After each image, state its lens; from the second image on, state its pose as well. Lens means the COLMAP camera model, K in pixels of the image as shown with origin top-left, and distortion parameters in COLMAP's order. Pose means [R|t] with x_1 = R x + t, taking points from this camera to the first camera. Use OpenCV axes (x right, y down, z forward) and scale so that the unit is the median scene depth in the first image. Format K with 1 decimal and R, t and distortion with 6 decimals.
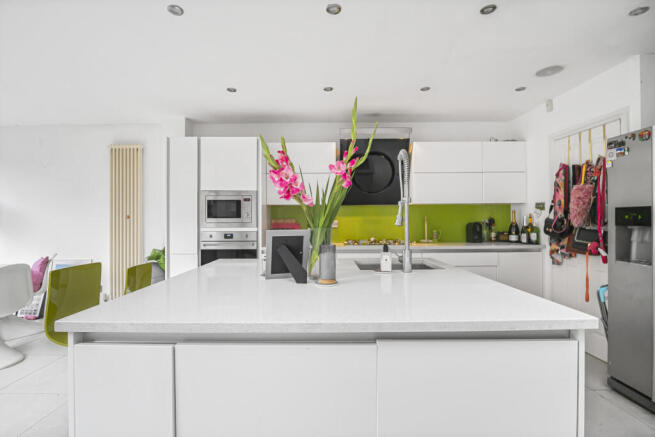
lens RADIAL K [[309.8, 0, 327.5], [0, 309.8, 218.5], [0, 0, 1]] dist [-0.001216, -0.000596]
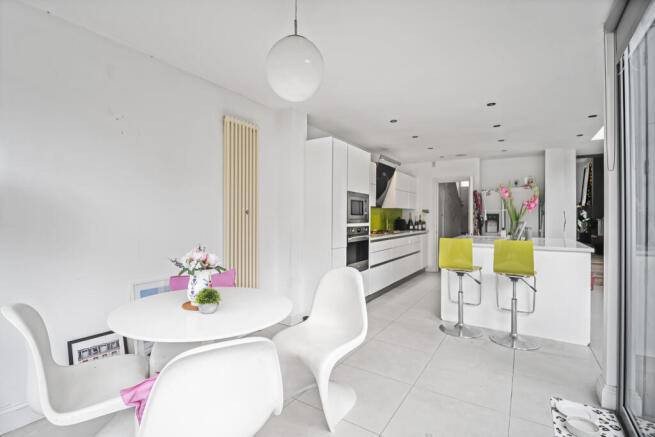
lens RADIAL K [[309.8, 0, 327.5], [0, 309.8, 218.5], [0, 0, 1]] dist [-0.001216, -0.000596]
pose [[0.532194, 0.002581, 0.846618, -1.336451], [-0.007571, 0.999970, 0.001711, 0.008350], [-0.846588, -0.007321, 0.532198, 0.441219]]
